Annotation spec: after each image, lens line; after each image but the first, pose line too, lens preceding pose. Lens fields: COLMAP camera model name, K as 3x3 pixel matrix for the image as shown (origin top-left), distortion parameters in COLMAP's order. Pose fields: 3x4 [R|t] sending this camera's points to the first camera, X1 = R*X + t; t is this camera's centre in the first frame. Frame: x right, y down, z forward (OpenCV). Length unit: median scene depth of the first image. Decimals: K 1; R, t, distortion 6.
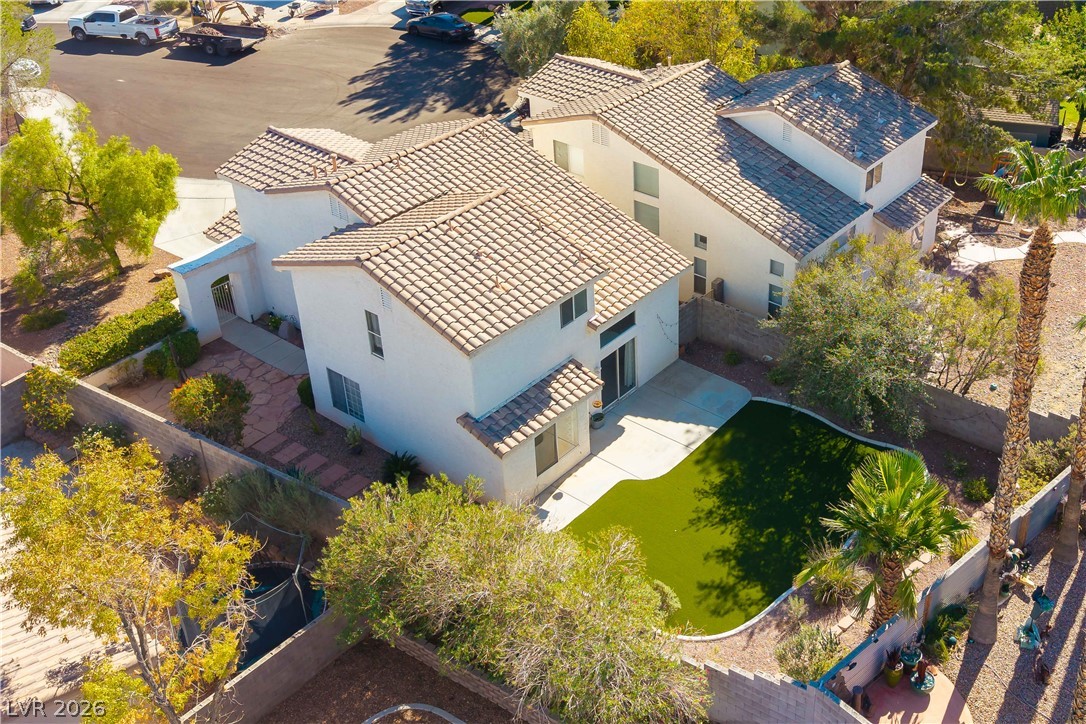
lens RADIAL K [[1155.9, 0, 587.1], [0, 1155.9, 254.3], [0, 0, 1]] dist [0.023171, -0.002525]
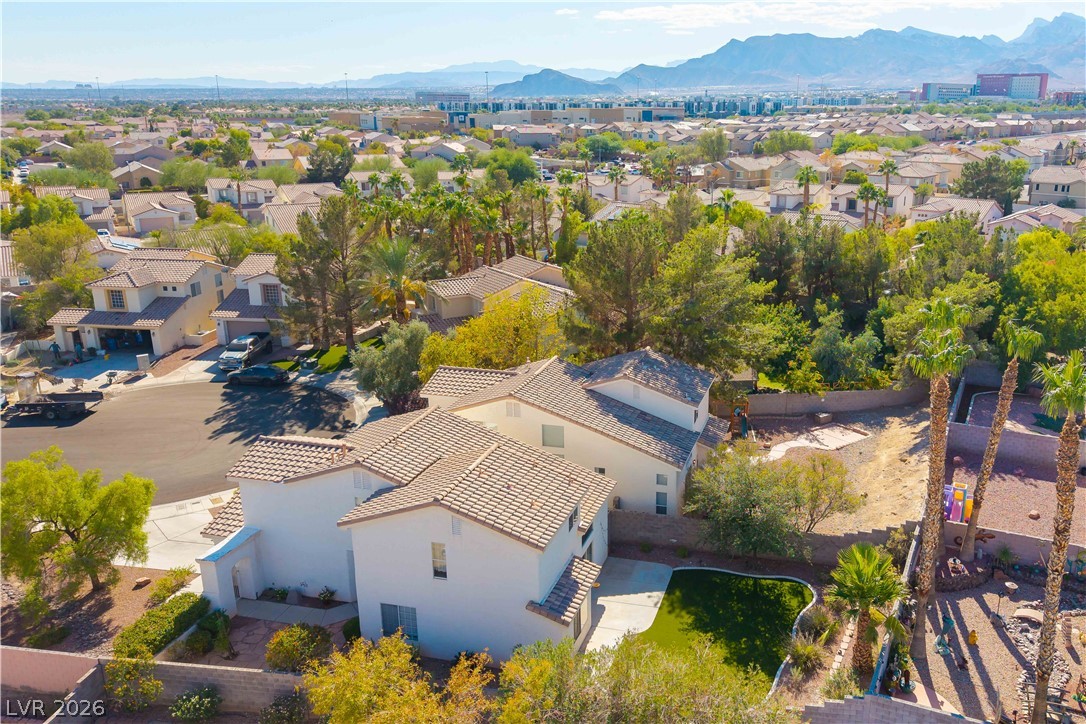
lens RADIAL K [[948.6, 0, 541.8], [0, 948.6, 385.8], [0, 0, 1]] dist [0.018469, -0.001388]
pose [[0.921072, -0.104563, 0.375090, -0.426929], [0.177867, 0.969884, -0.166399, 0.071459], [-0.346394, 0.219982, 0.911931, -0.063475]]
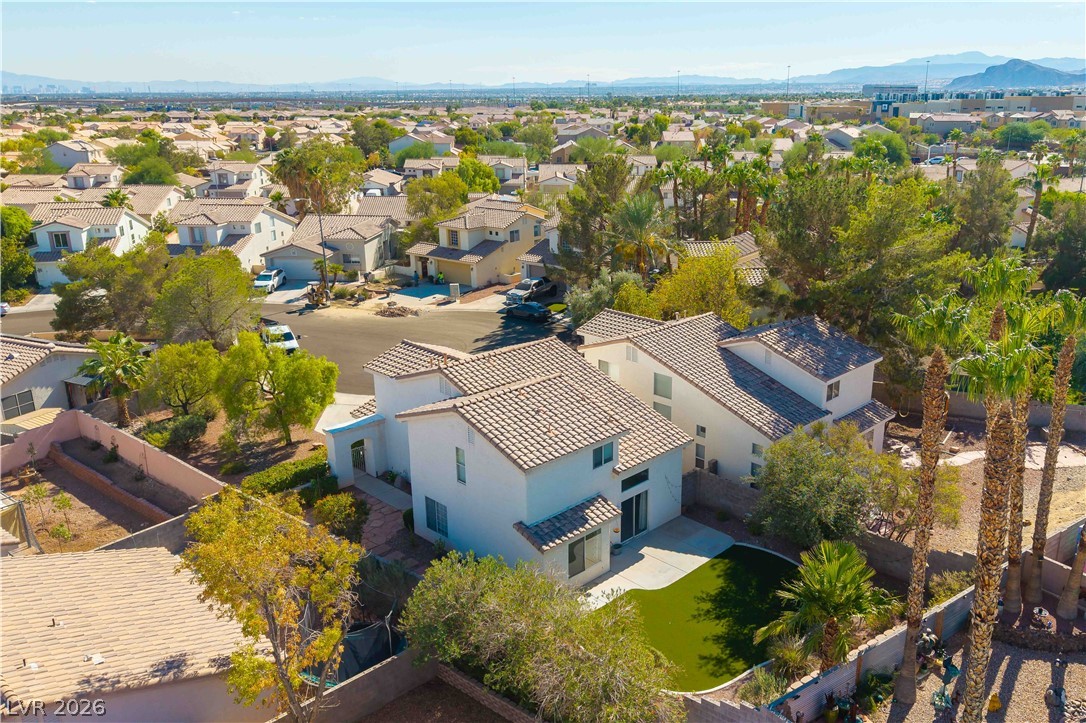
lens RADIAL K [[870.8, 0, 543.0], [0, 870.8, 361.5], [0, 0, 1]] dist [0.097302, -0.142760]
pose [[0.992460, 0.052193, -0.110904, 0.024891], [-0.073631, 0.977227, -0.199011, 0.138995], [0.097991, 0.205676, 0.973702, -0.046991]]
